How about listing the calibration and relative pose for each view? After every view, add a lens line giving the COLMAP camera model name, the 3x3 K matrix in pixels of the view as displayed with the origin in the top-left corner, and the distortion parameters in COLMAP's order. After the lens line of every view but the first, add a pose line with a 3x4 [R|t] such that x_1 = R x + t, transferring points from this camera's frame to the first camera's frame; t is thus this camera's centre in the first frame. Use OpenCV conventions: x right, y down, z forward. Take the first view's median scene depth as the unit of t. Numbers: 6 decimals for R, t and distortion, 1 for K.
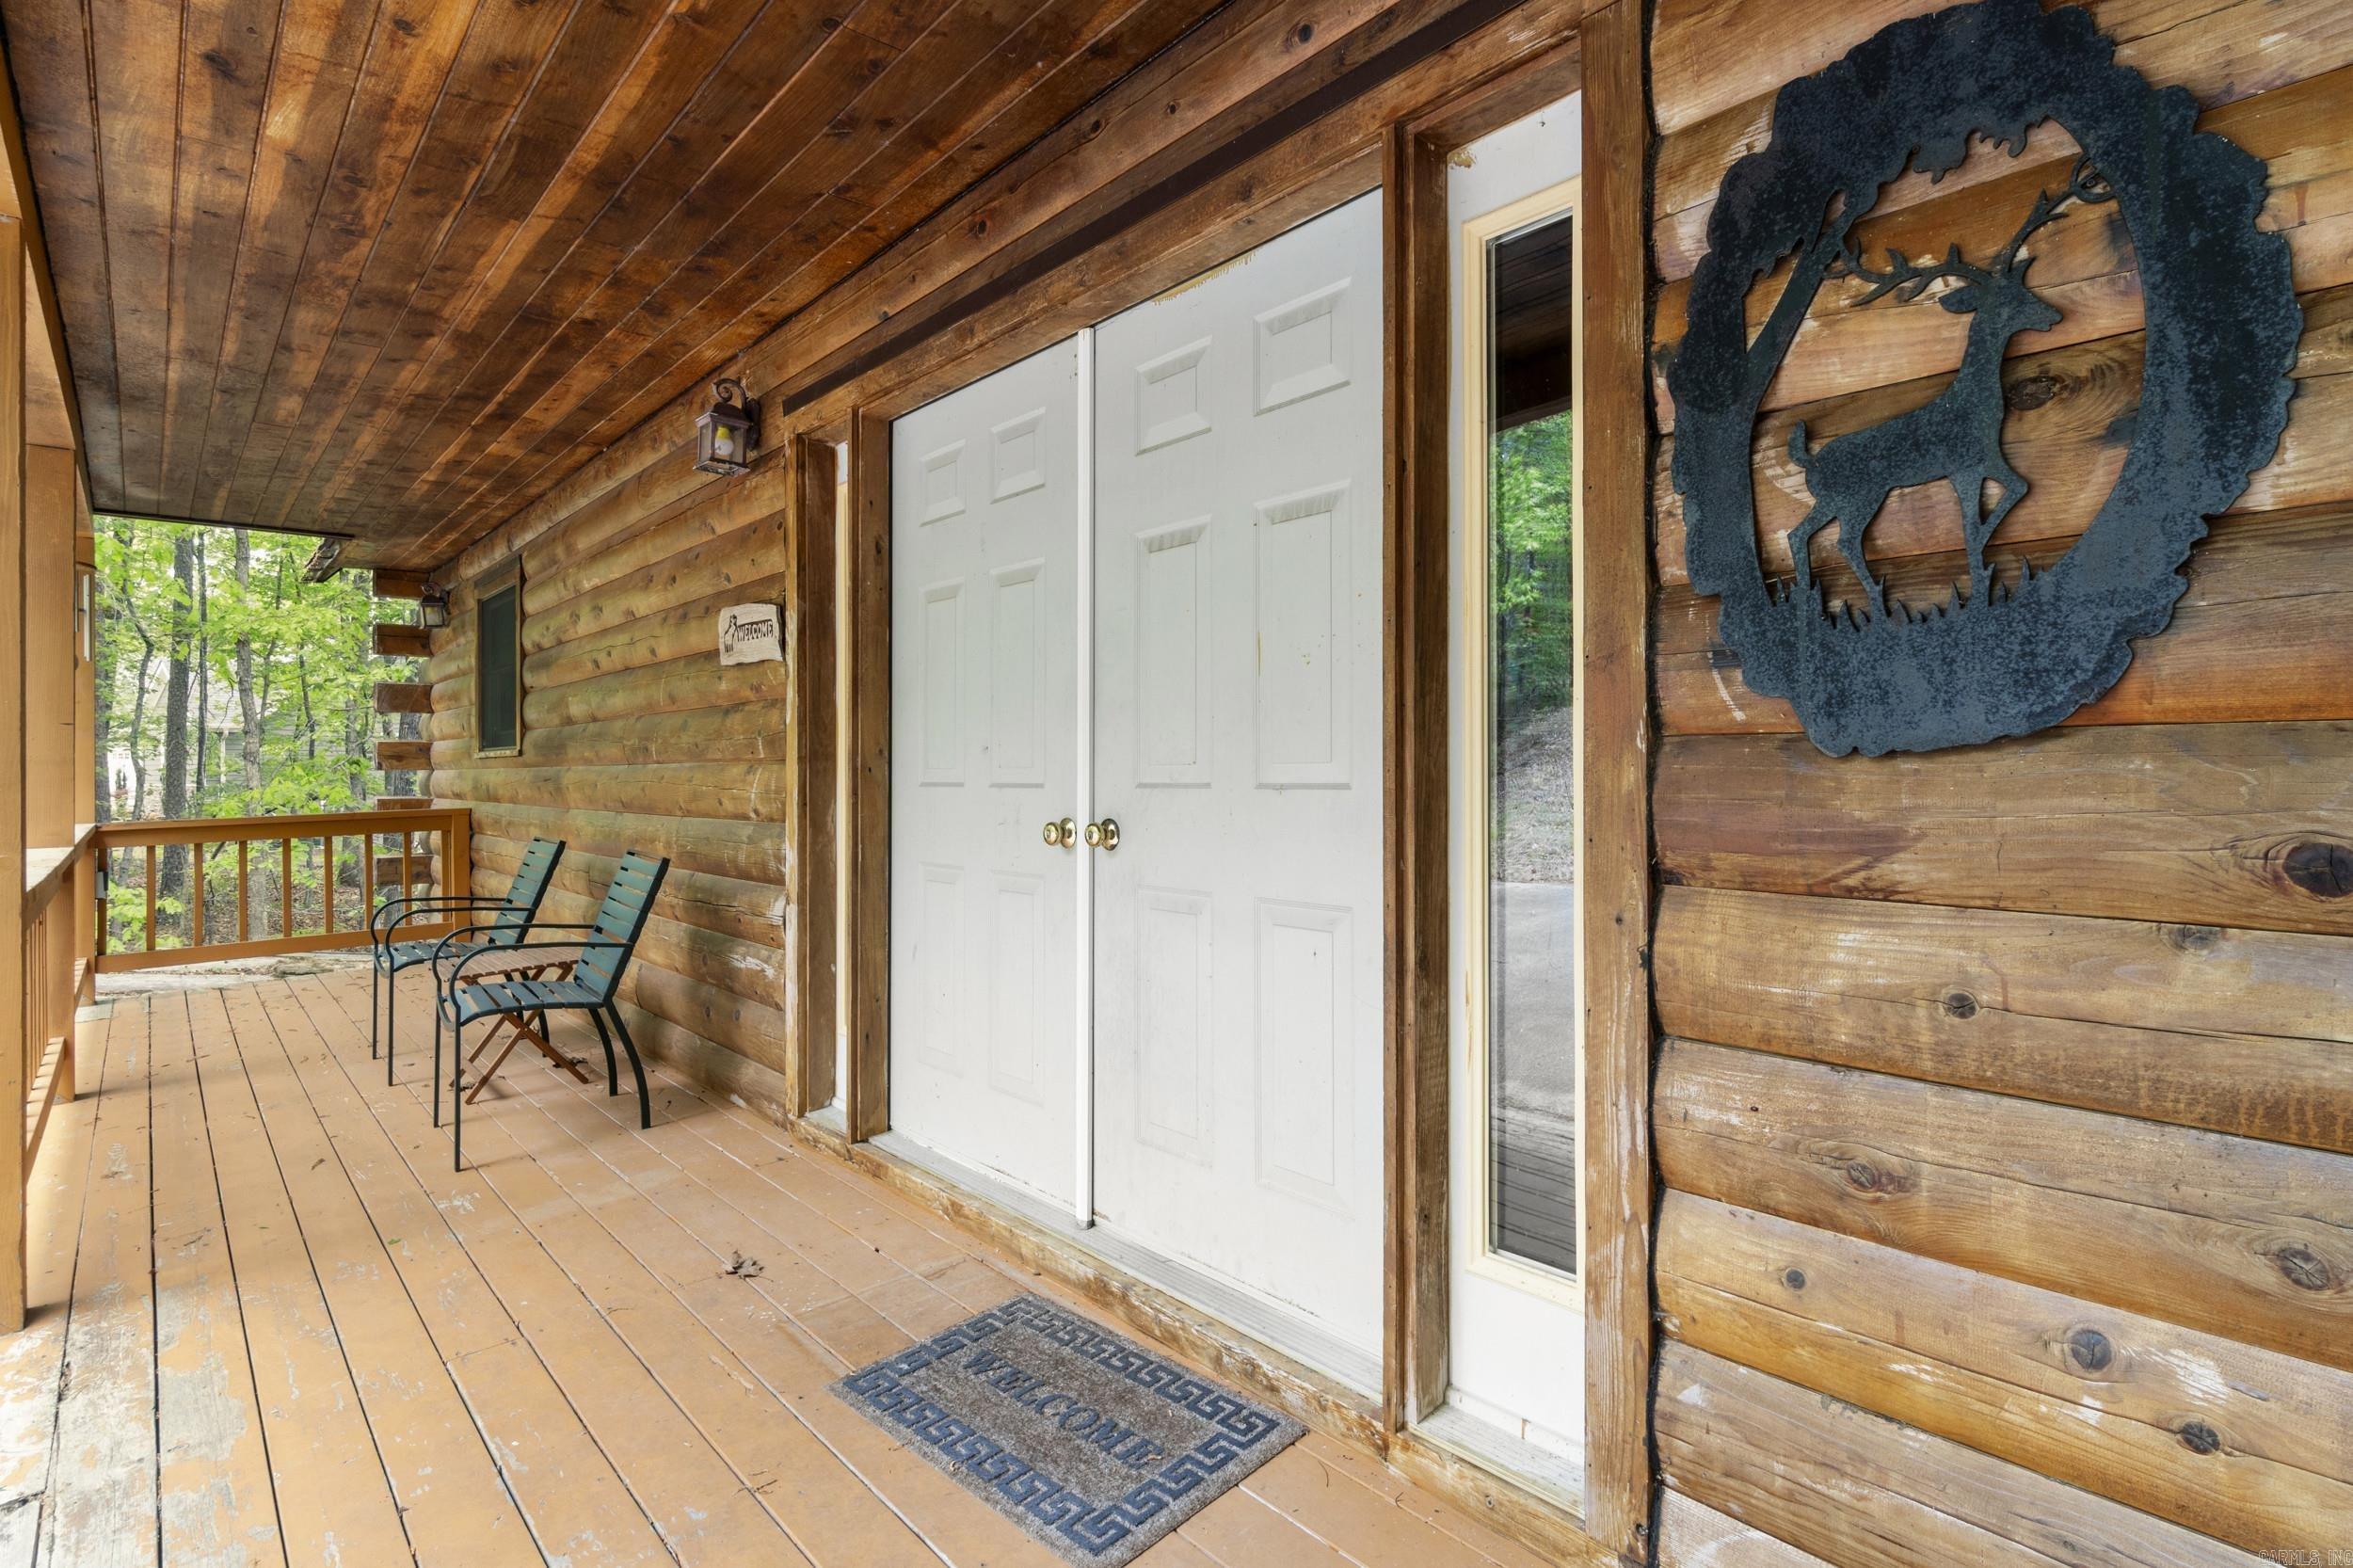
lens RADIAL K [[1144.8, 0, 1153.9], [0, 1144.8, 779.8], [0, 0, 1]] dist [0.003159, 0.000493]
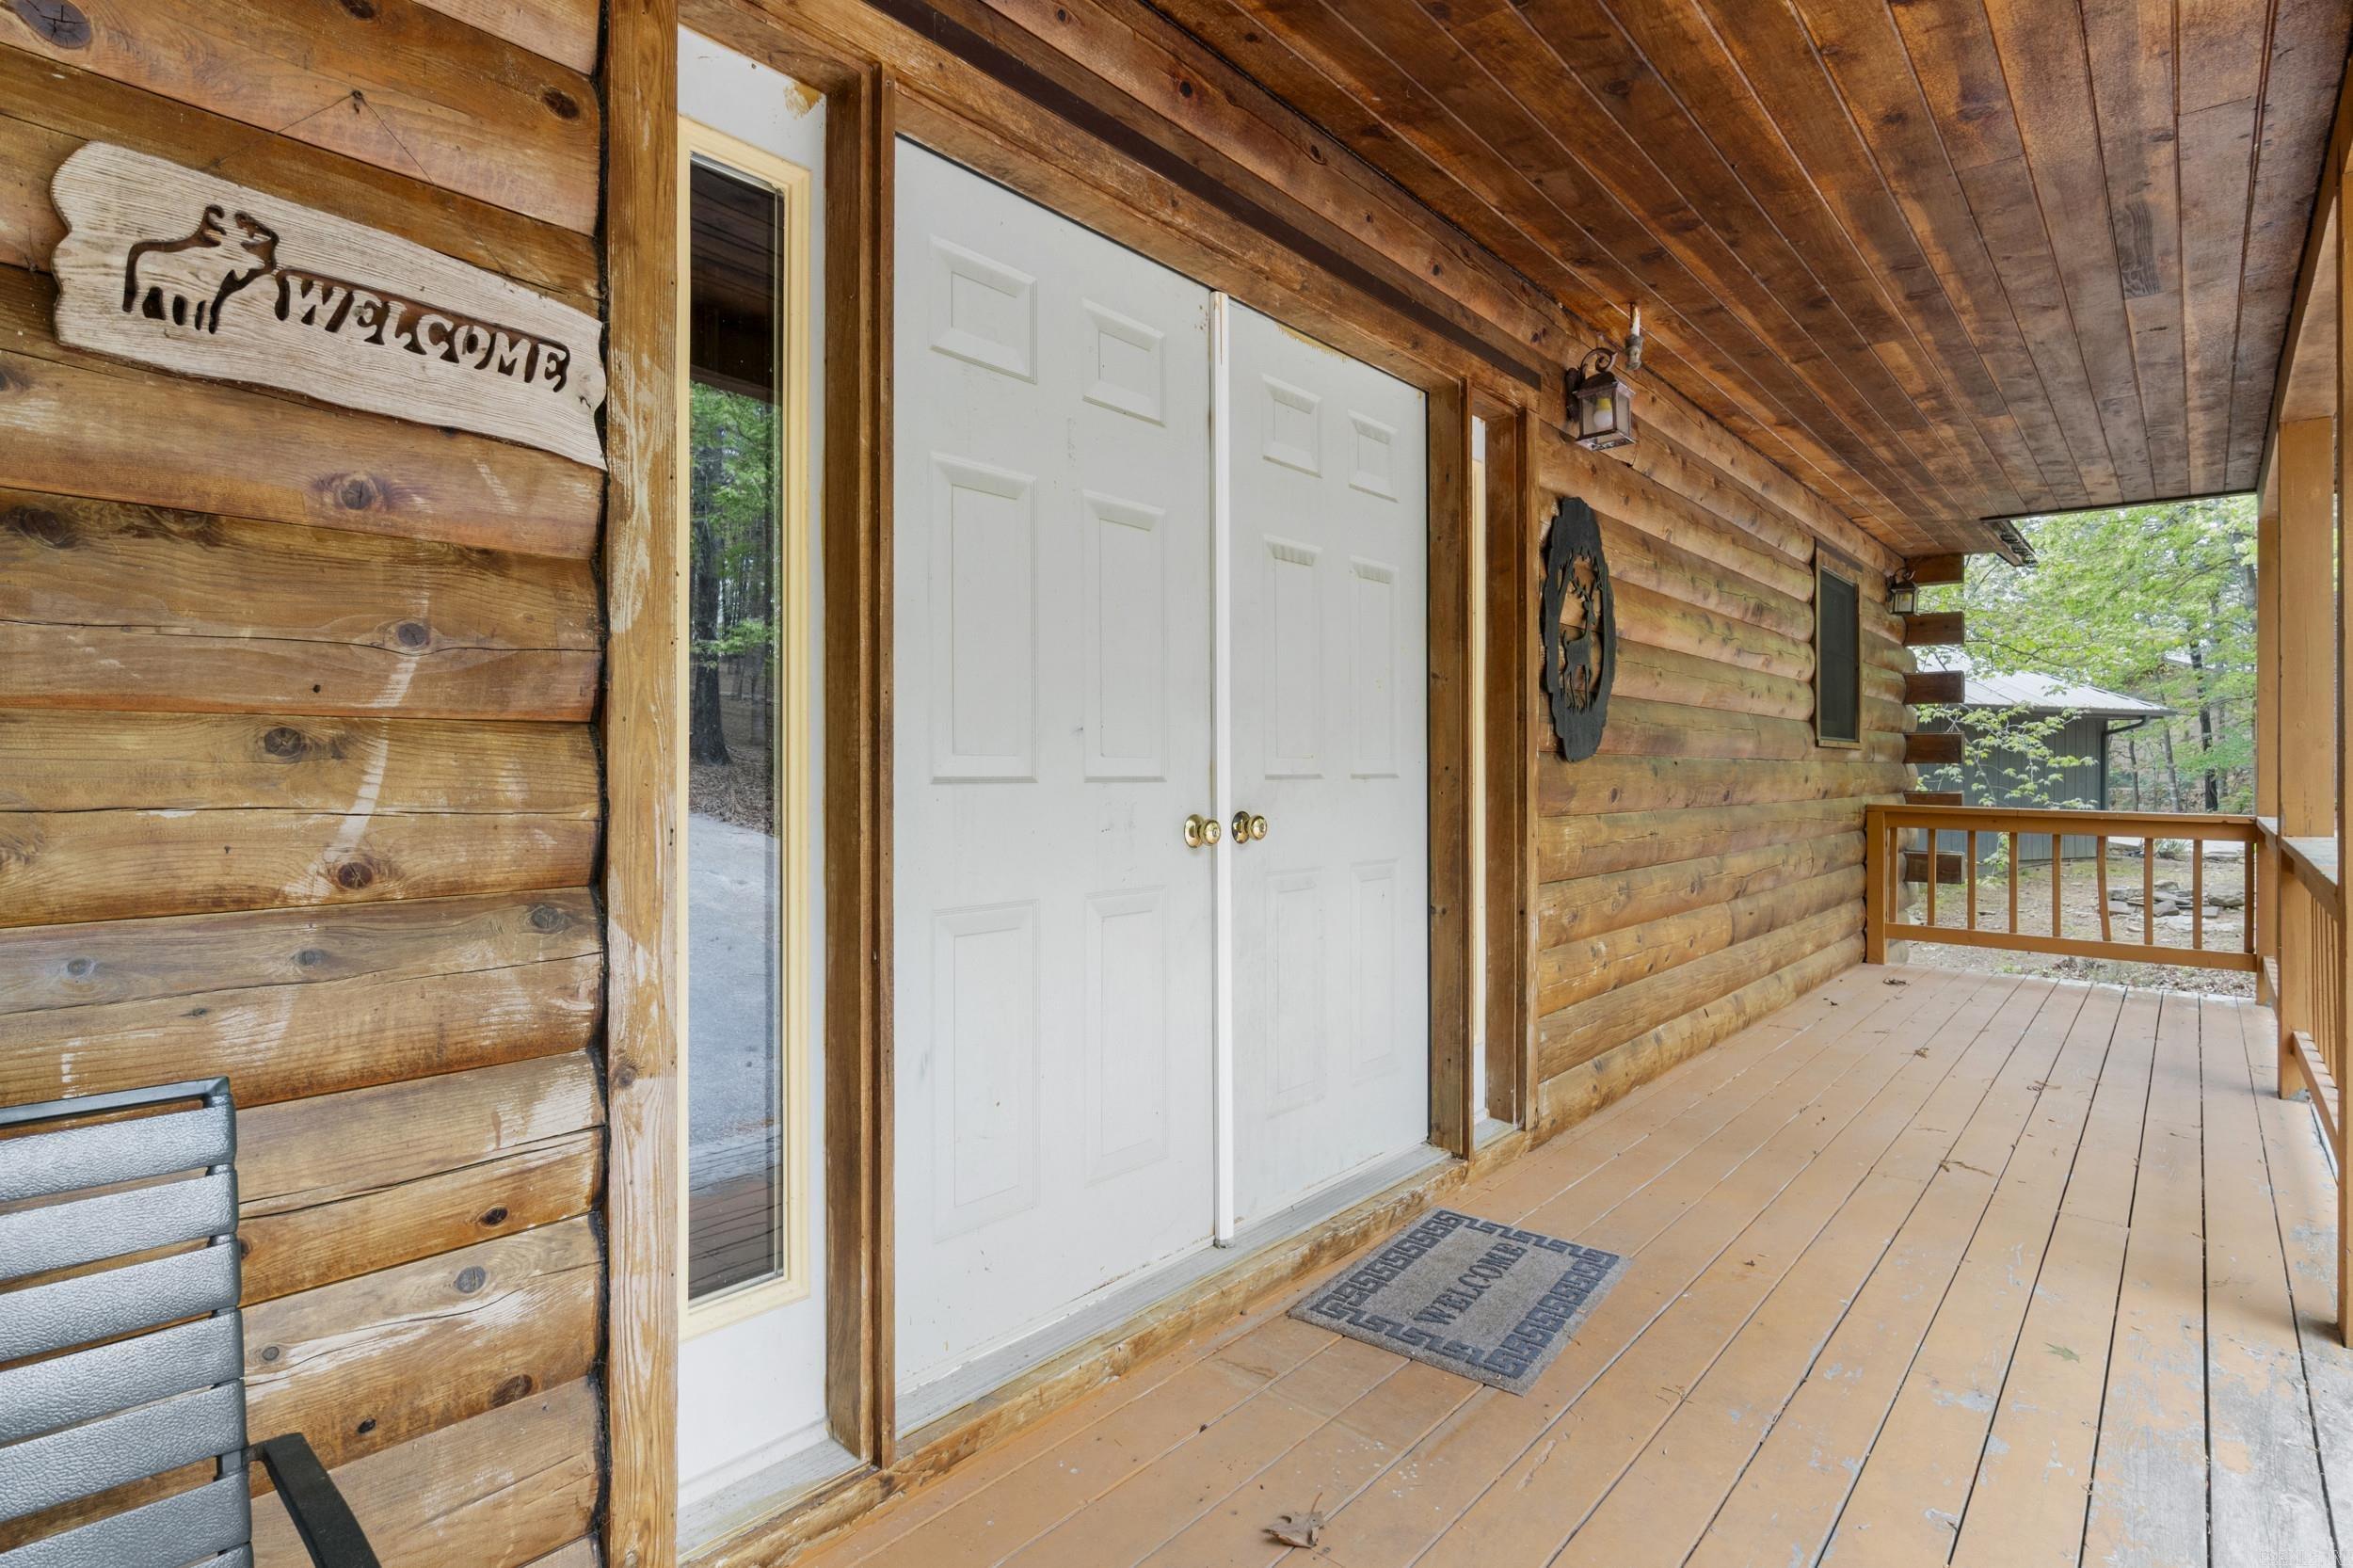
lens RADIAL K [[1194.7, 0, 1157.9], [0, 1194.7, 783.9], [0, 0, 1]] dist [-0.006857, 0.000443]
pose [[-0.132480, -0.004646, 0.991175, -1.126330], [0.008333, 0.999948, 0.005801, 0.004289], [-0.991151, 0.009028, -0.132434, 1.298978]]
